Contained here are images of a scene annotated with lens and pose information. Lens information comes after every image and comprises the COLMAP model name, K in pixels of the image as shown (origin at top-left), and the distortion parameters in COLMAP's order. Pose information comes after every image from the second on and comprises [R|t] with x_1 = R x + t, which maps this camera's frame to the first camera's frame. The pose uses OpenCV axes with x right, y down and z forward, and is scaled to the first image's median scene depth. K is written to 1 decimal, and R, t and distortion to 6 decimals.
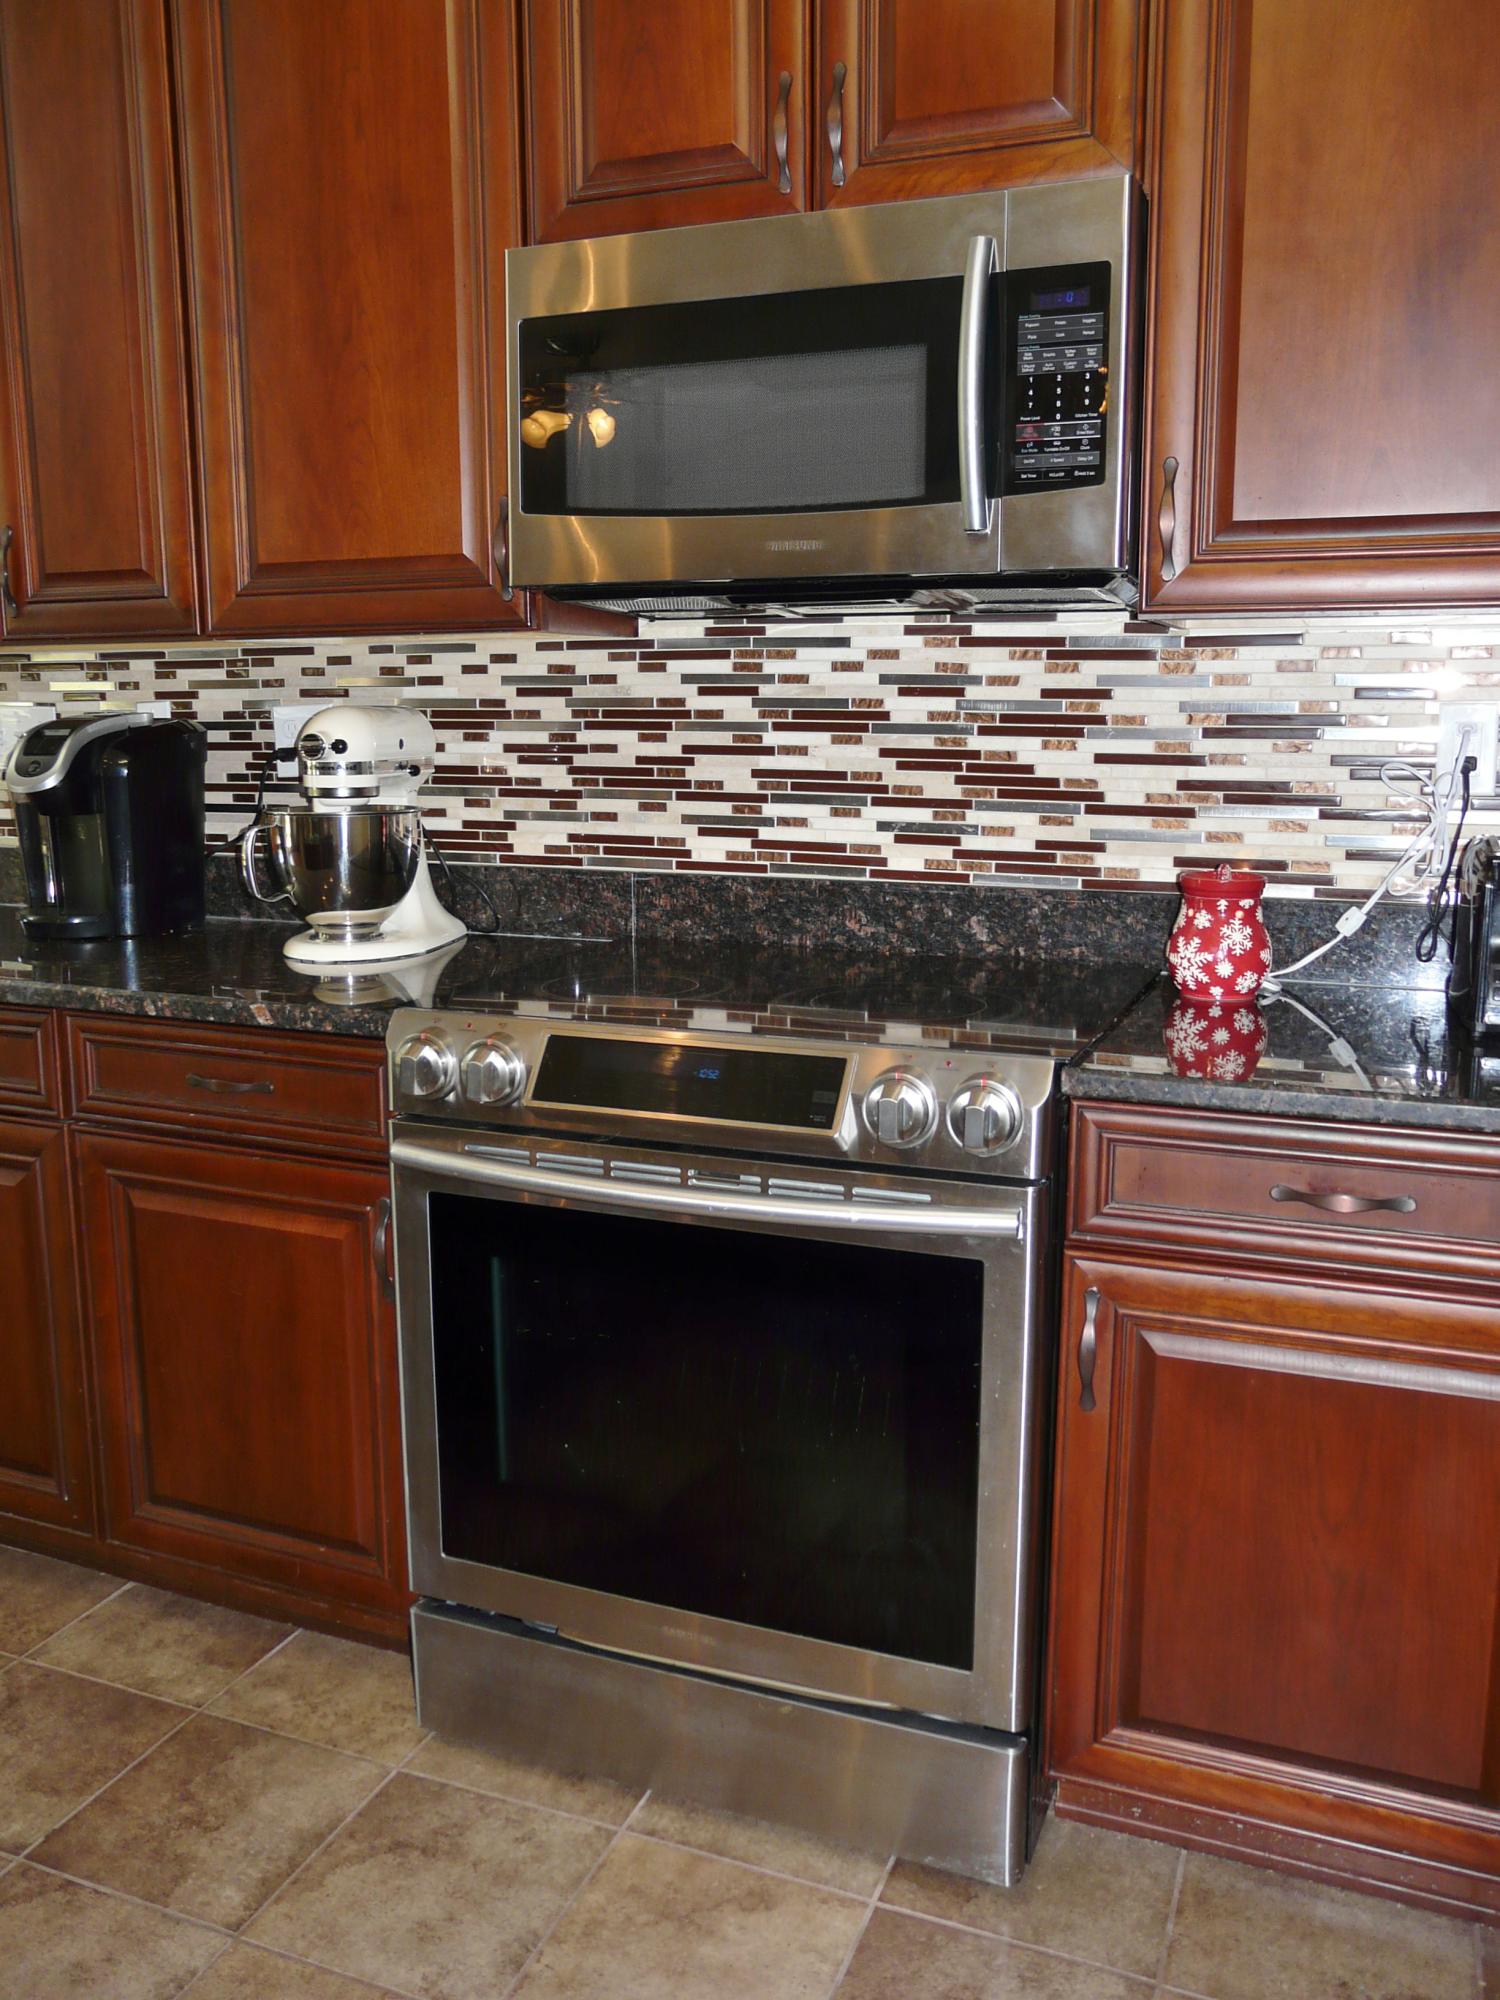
lens RADIAL K [[1657.9, 0, 744.3], [0, 1657.9, 986.9], [0, 0, 1]] dist [-0.084432, 0.118426]
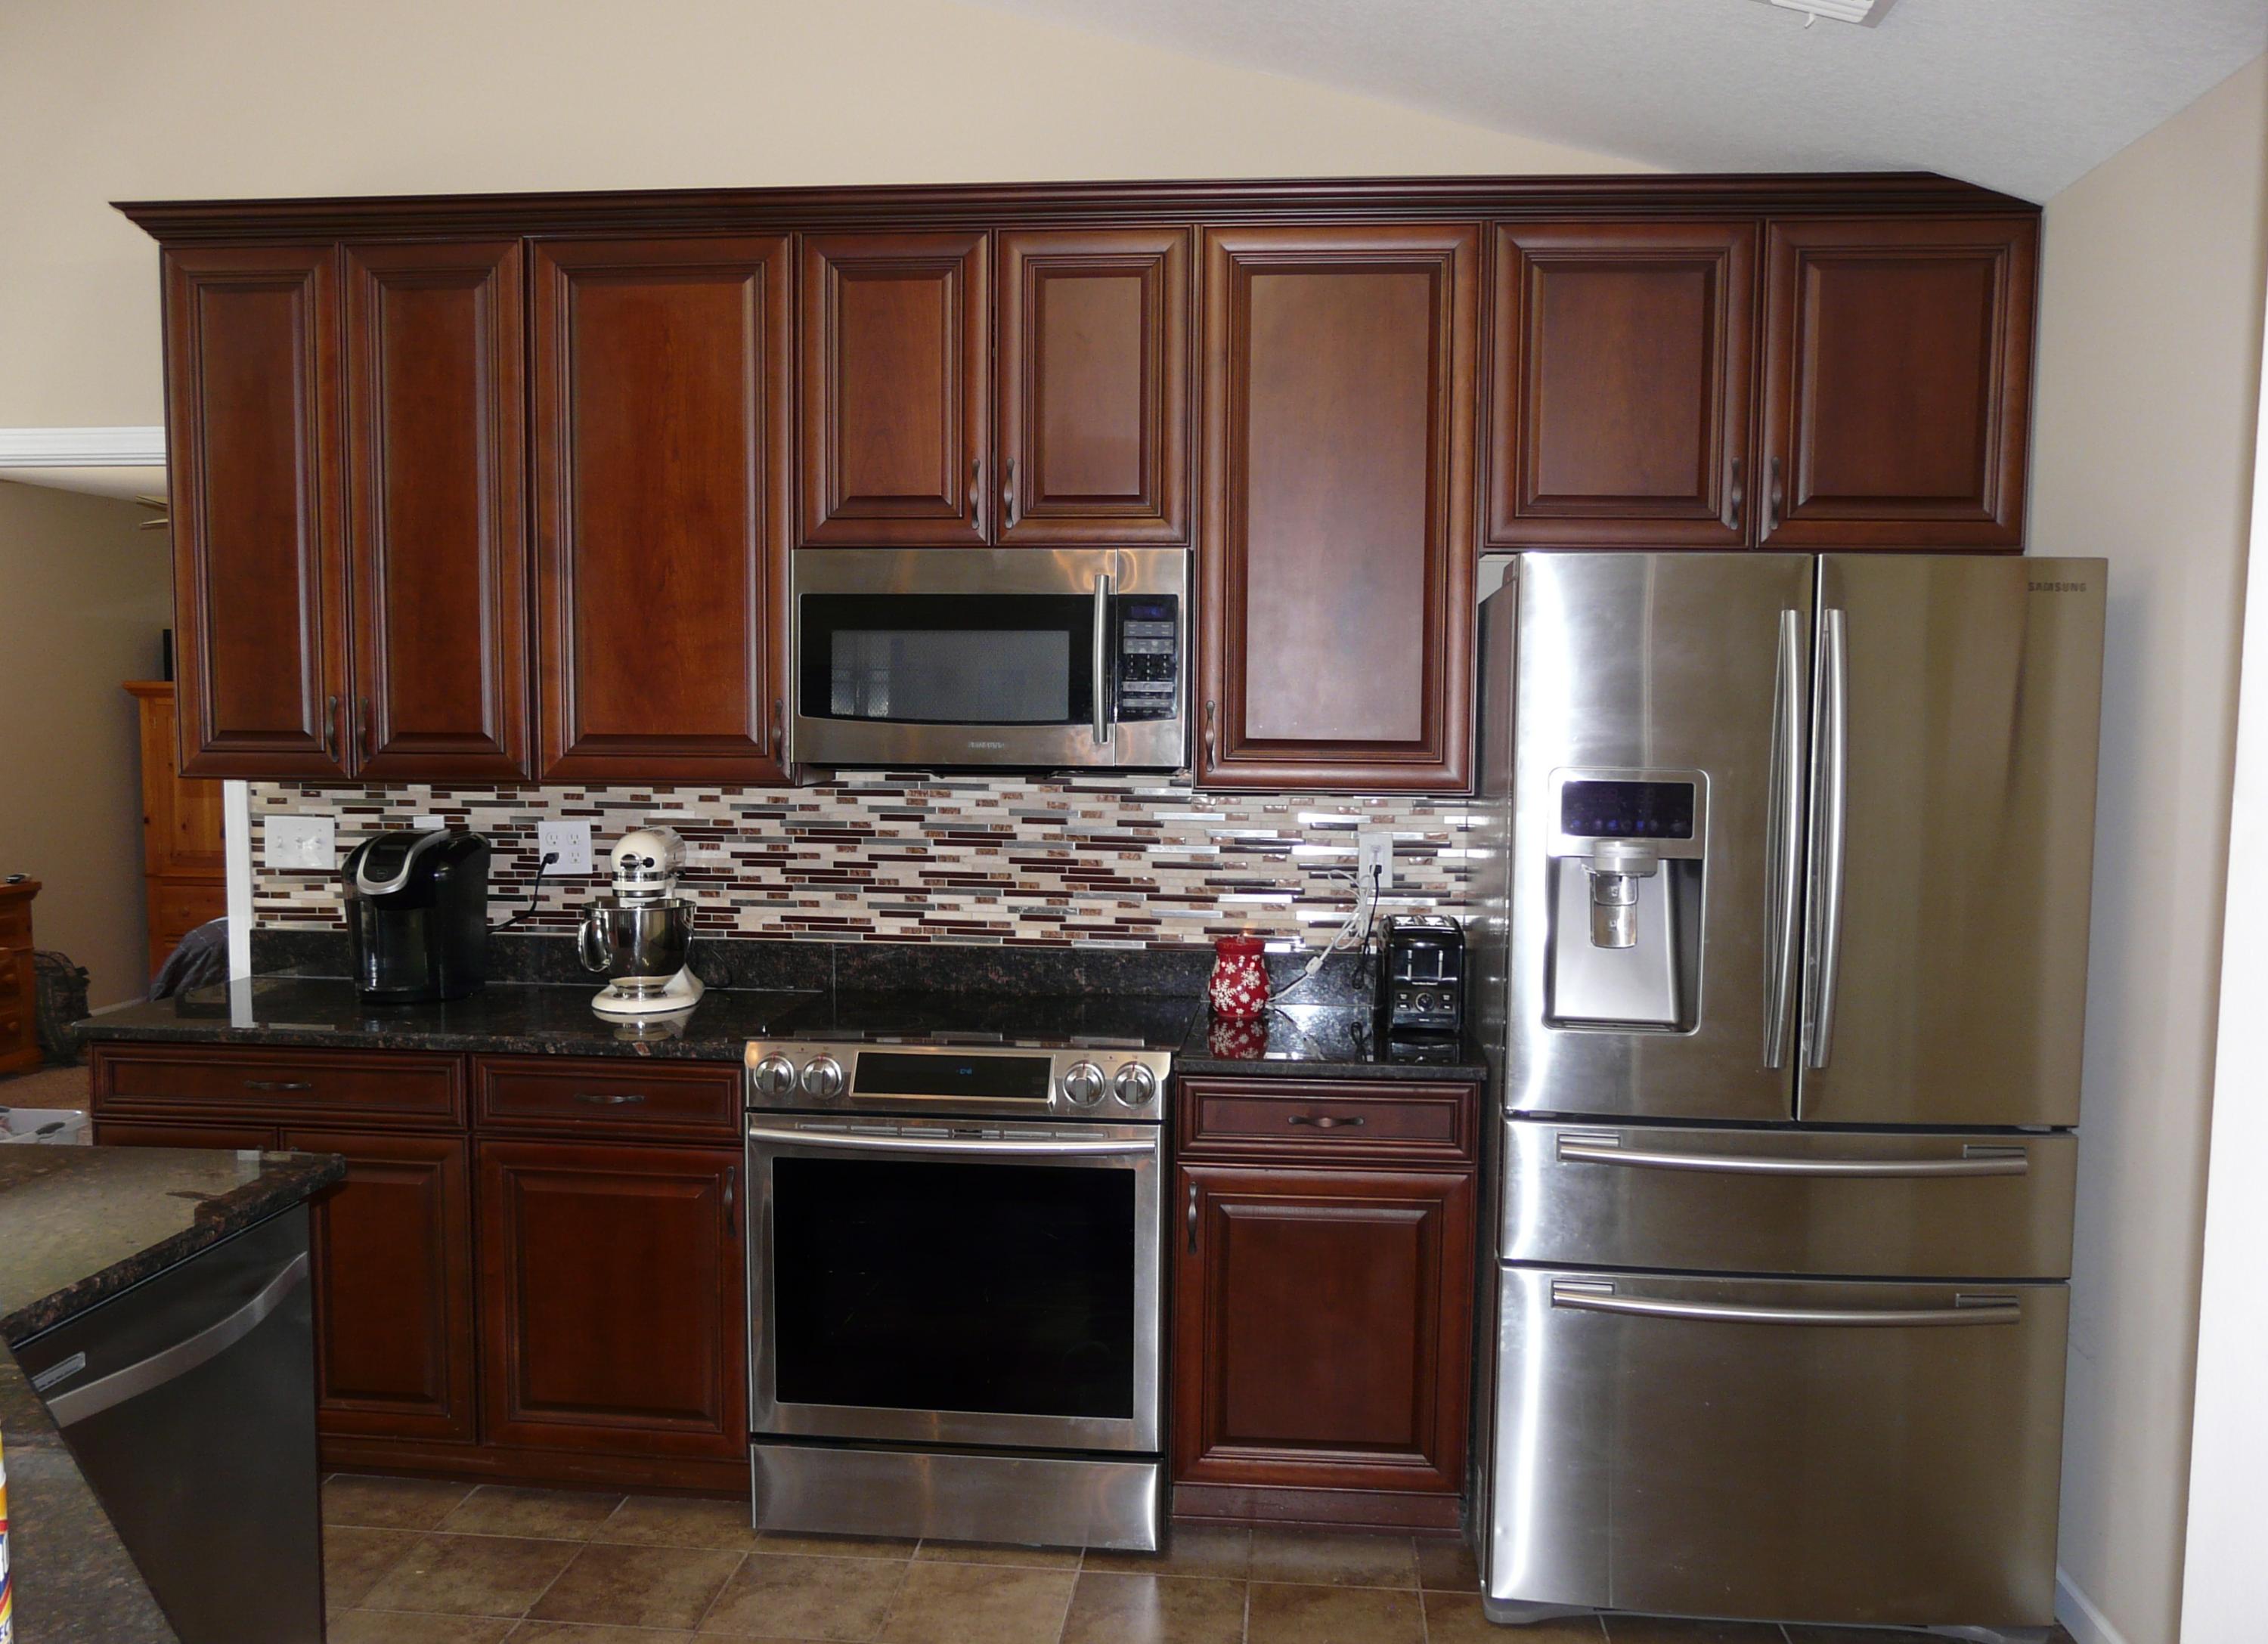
lens RADIAL K [[1852.7, 0, 1133.7], [0, 1852.7, 878.6], [0, 0, 1]] dist [-0.003957, 0.001447]
pose [[0.958284, -0.014492, 0.285452, -0.292385], [0.036397, 0.996770, -0.071582, -0.000873], [-0.283492, 0.078985, 0.955716, -0.641378]]
